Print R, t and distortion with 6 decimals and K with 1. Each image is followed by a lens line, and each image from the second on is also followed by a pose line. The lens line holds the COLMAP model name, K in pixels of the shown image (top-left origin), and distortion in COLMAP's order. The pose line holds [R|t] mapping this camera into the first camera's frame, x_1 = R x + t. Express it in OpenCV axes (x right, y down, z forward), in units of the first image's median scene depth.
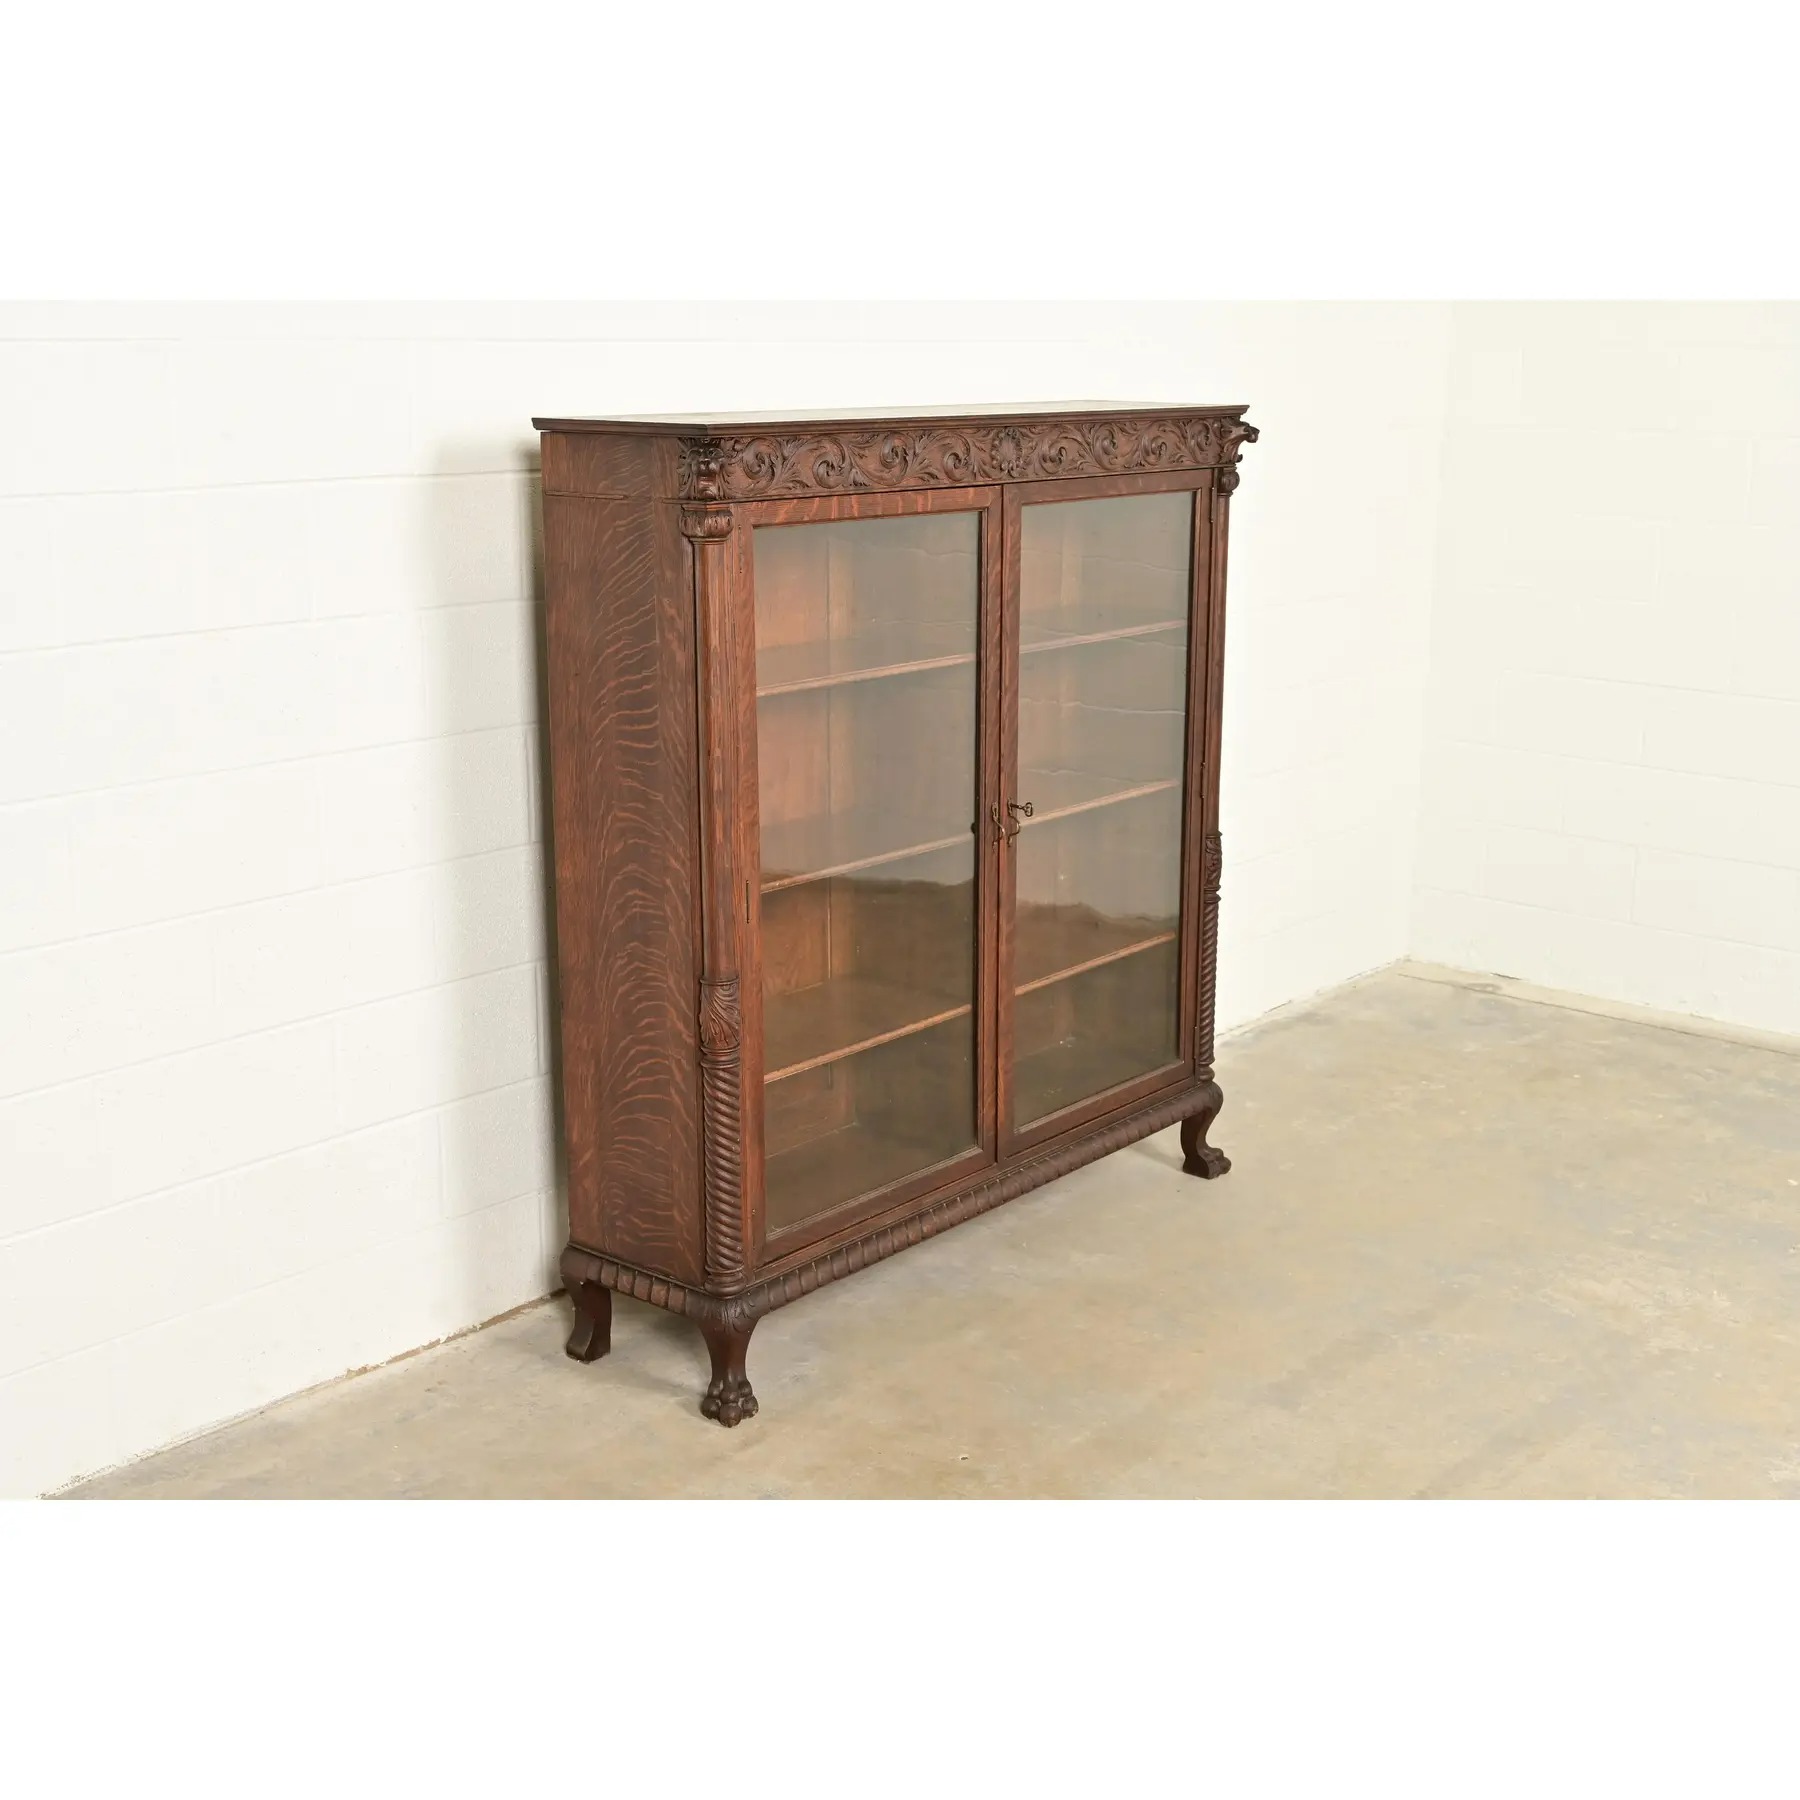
lens RADIAL K [[2274.1, 0, 894.2], [0, 2274.1, 913.4], [0, 0, 1]] dist [0.042560, 0.000000]
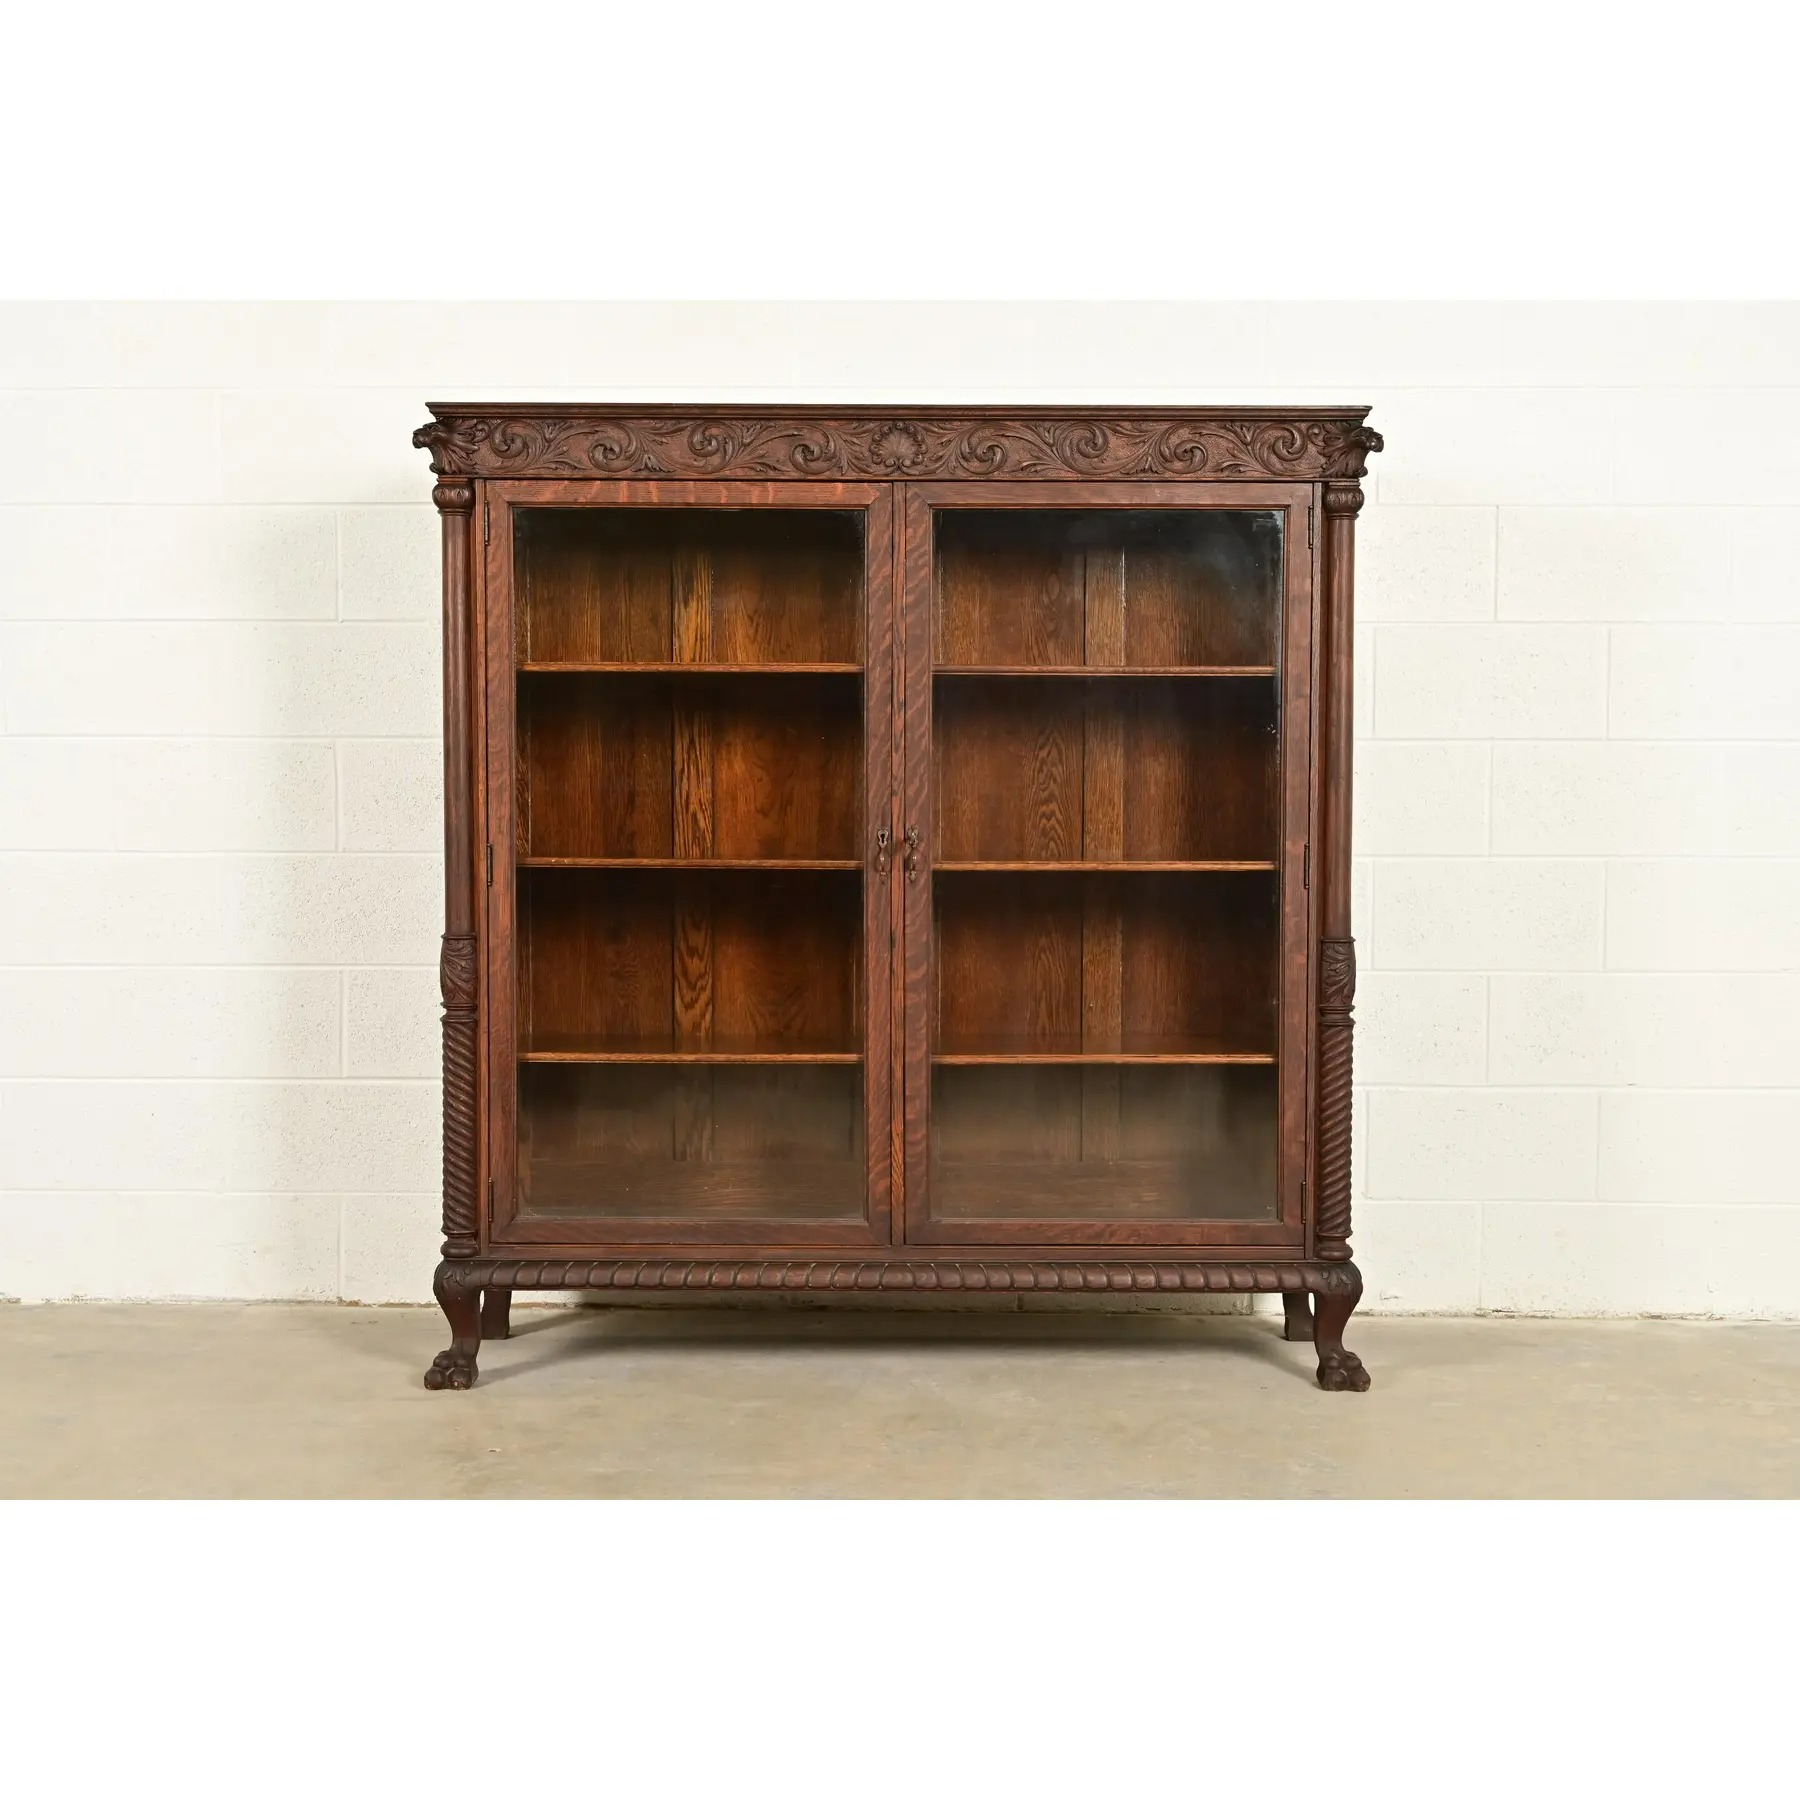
lens RADIAL K [[2421.3, 0, 906.4], [0, 2421.3, 904.7], [0, 0, 1]] dist [0.003309, 0.000000]
pose [[0.643256, 0.037505, -0.764732, 0.815502], [-0.186647, 0.976349, -0.109114, 0.088511], [0.742553, 0.212923, 0.635042, 0.408583]]
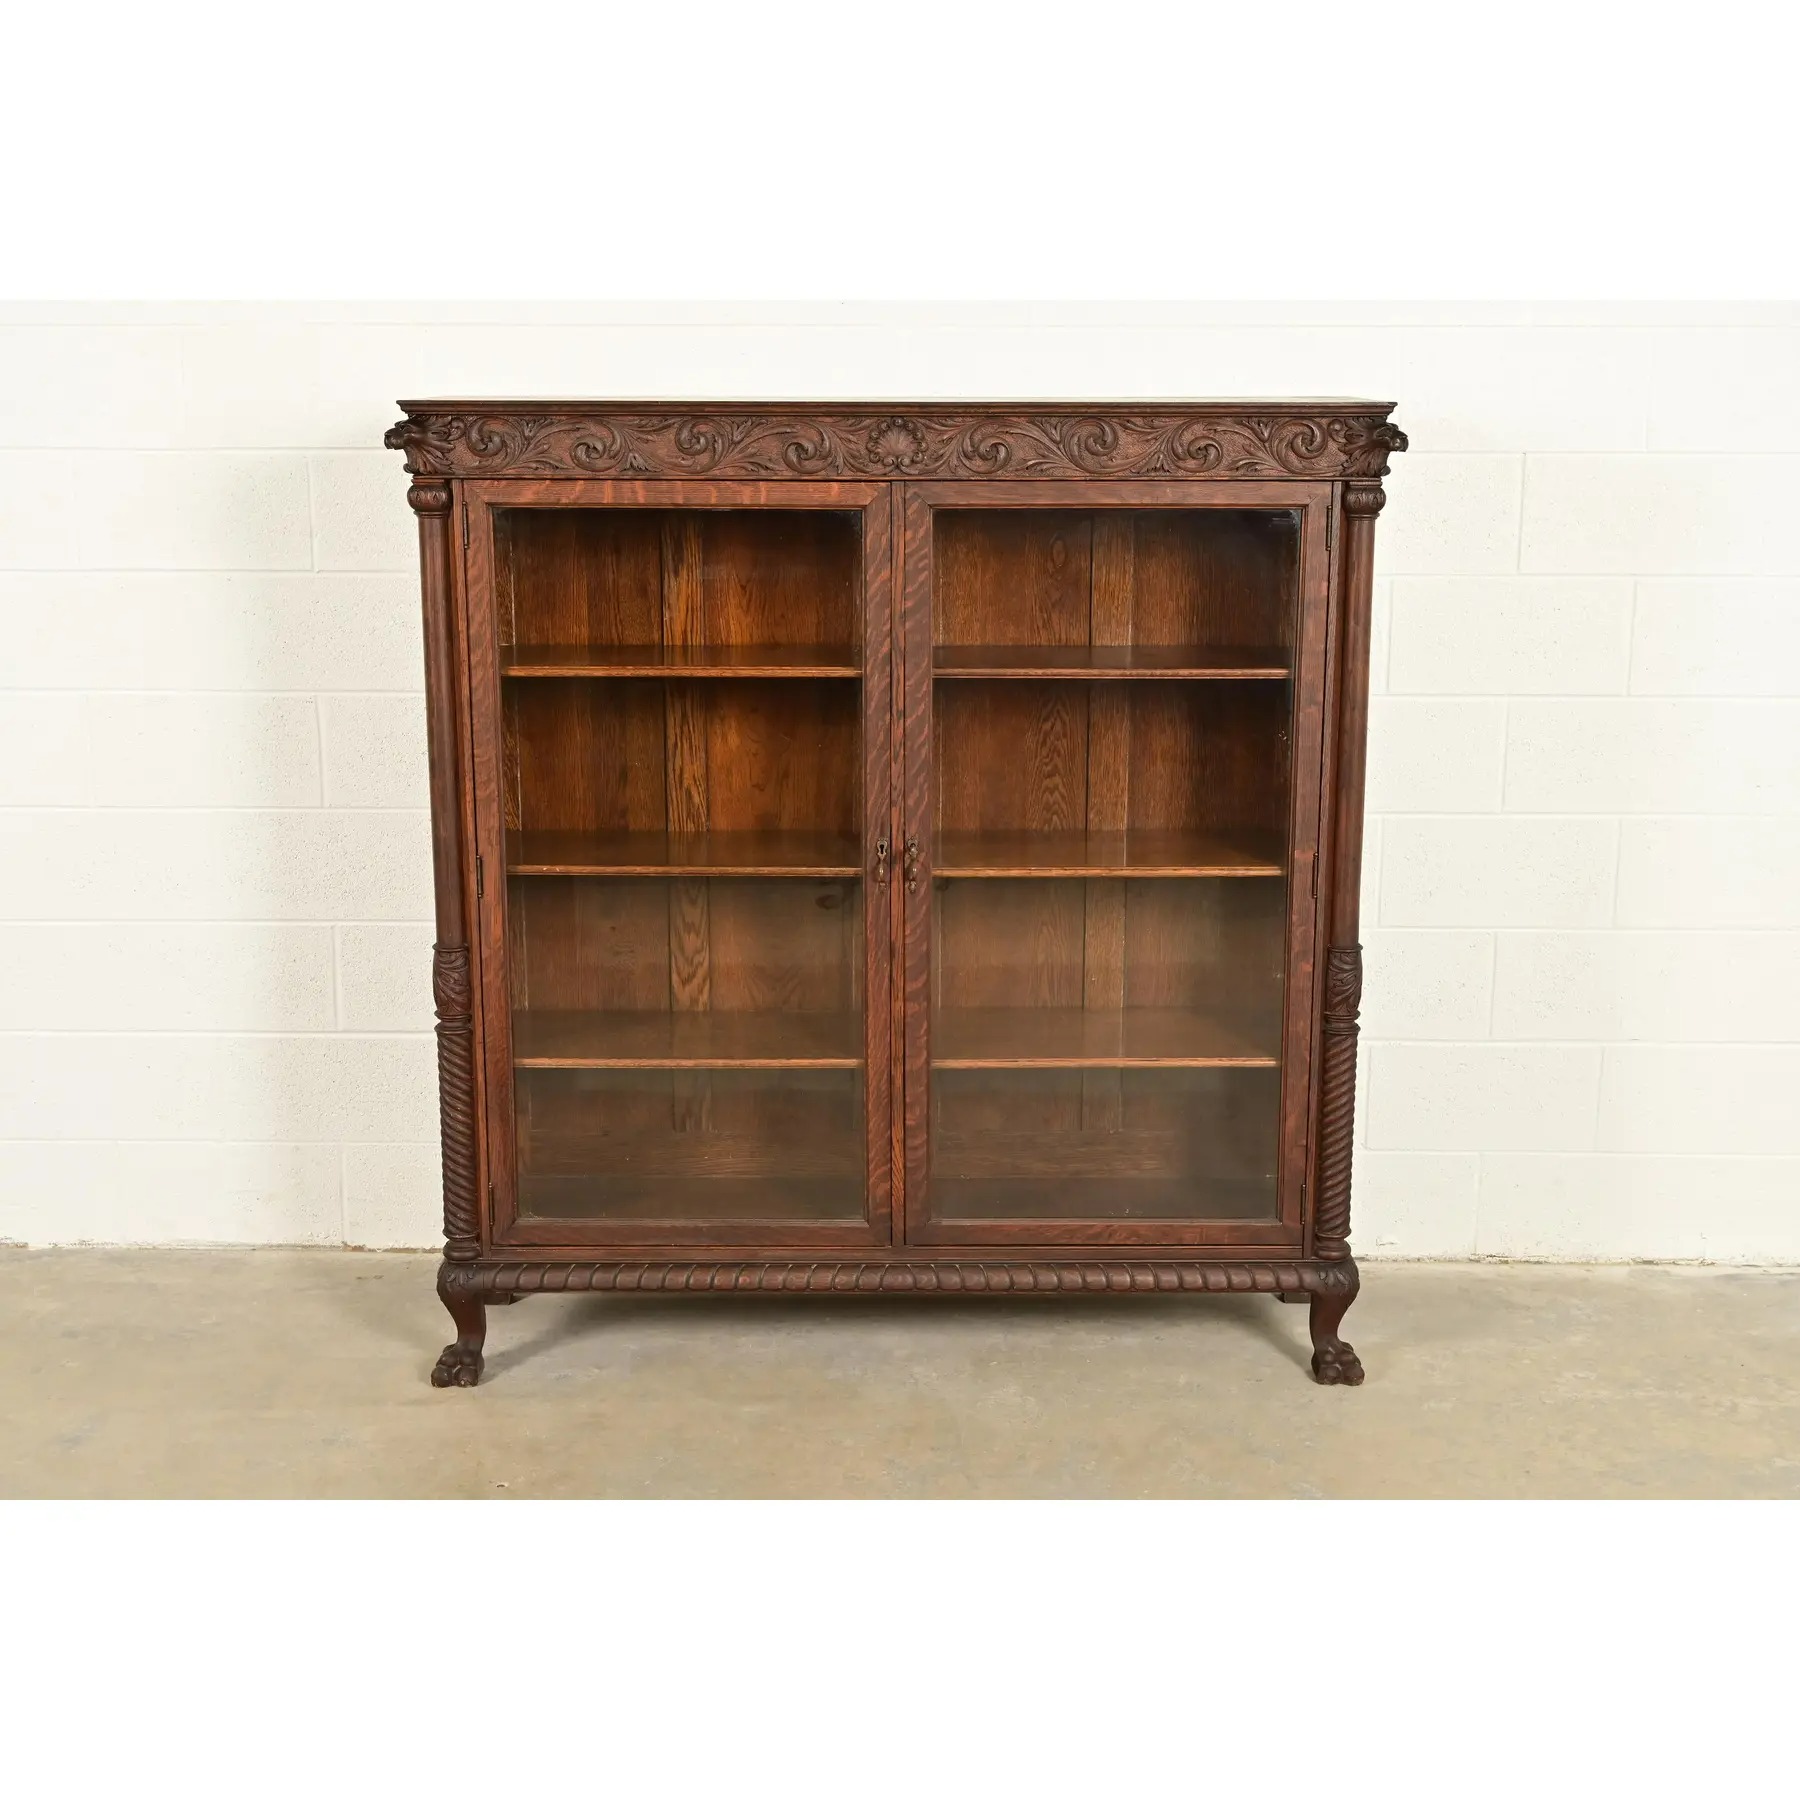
lens RADIAL K [[2421.3, 0, 912.2], [0, 2421.3, 891.5], [0, 0, 1]] dist [0.003309, 0.000000]
pose [[0.645421, 0.163881, -0.746039, 0.782514], [-0.185074, 0.981161, 0.055417, -0.084646], [0.741066, 0.102306, 0.663592, 0.393602]]
